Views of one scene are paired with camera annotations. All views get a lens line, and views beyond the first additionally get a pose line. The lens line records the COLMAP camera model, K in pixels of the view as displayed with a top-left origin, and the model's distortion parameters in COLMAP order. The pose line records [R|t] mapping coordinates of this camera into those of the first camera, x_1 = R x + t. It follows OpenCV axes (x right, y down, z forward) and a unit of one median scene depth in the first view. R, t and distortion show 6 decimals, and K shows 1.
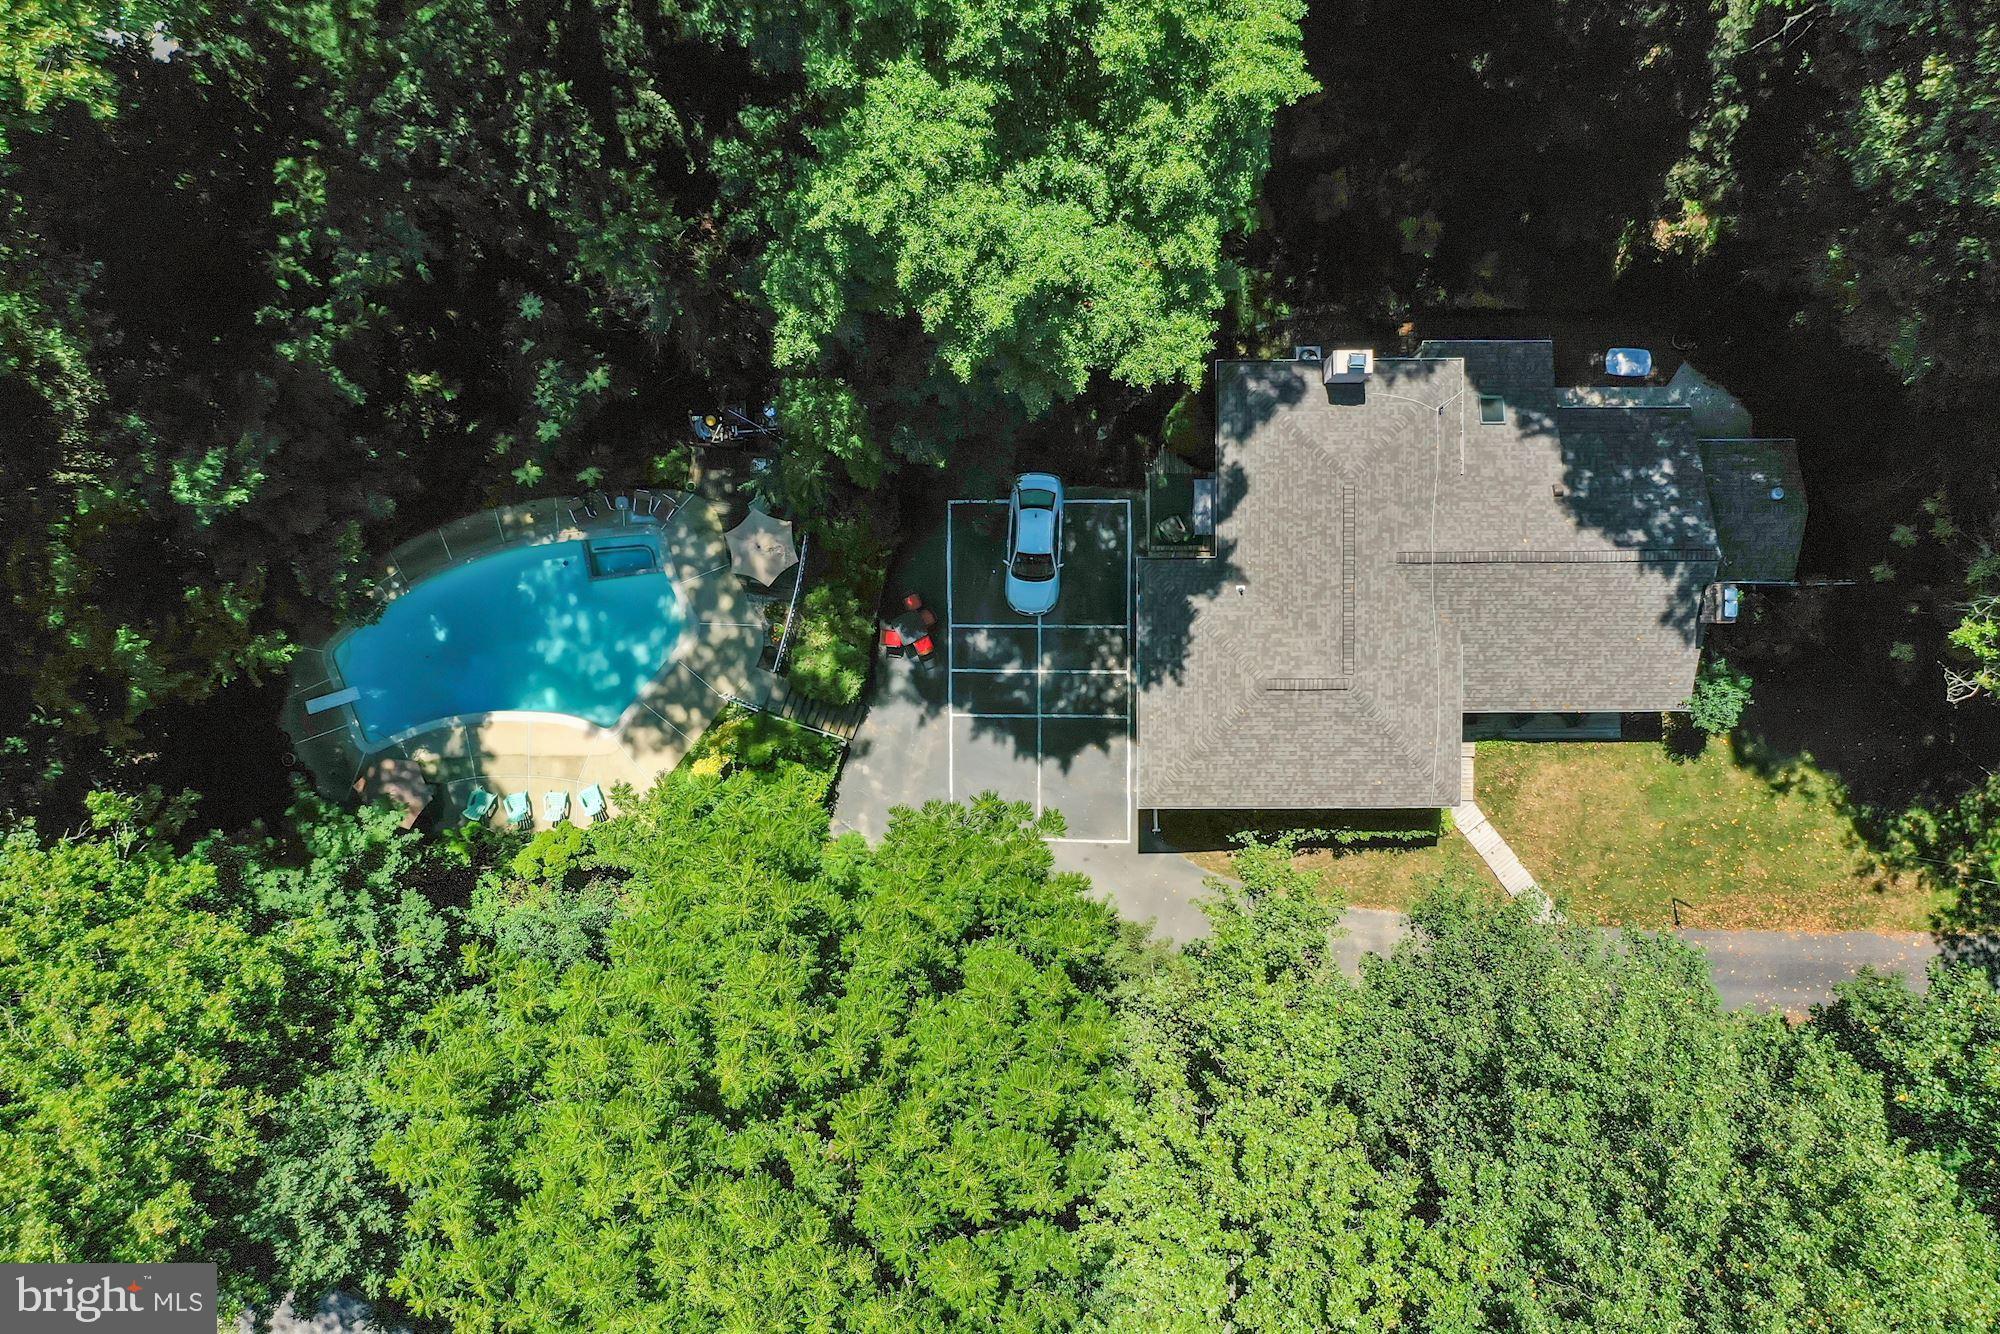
lens RADIAL K [[1522.5, 0, 1000.0], [0, 1522.5, 667.0], [0, 0, 1]] dist [-0.001444, -0.004834]
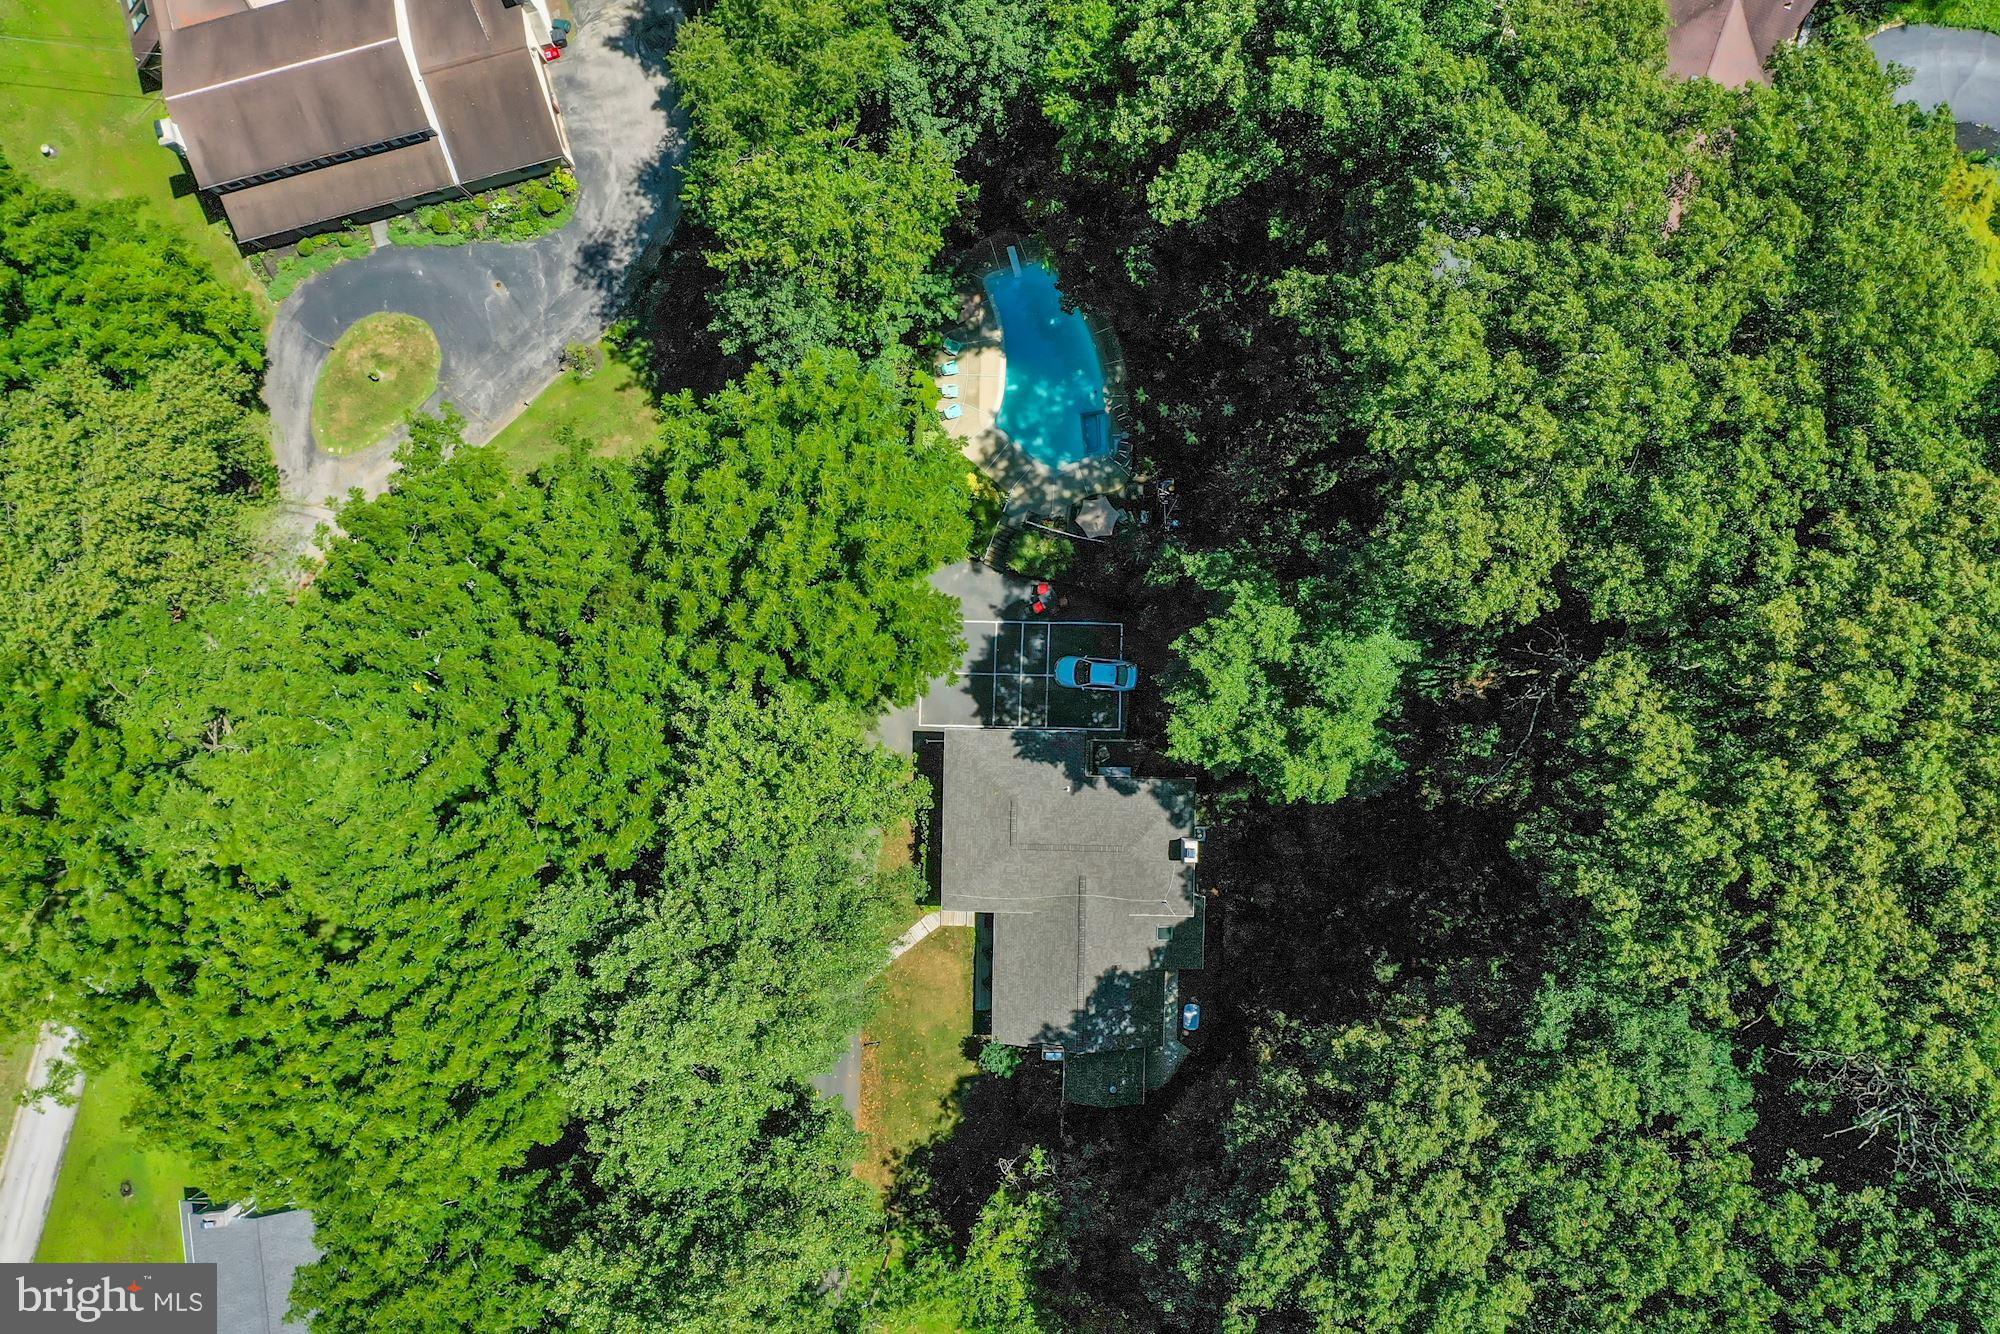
lens RADIAL K [[1522.5, 0, 1000.0], [0, 1522.5, 667.0], [0, 0, 1]] dist [-0.001444, -0.004834]
pose [[-0.022745, 0.999482, 0.022788, -0.028239], [-0.999646, -0.022422, -0.014351, 0.067963], [-0.013832, -0.023107, 0.999637, -0.929439]]
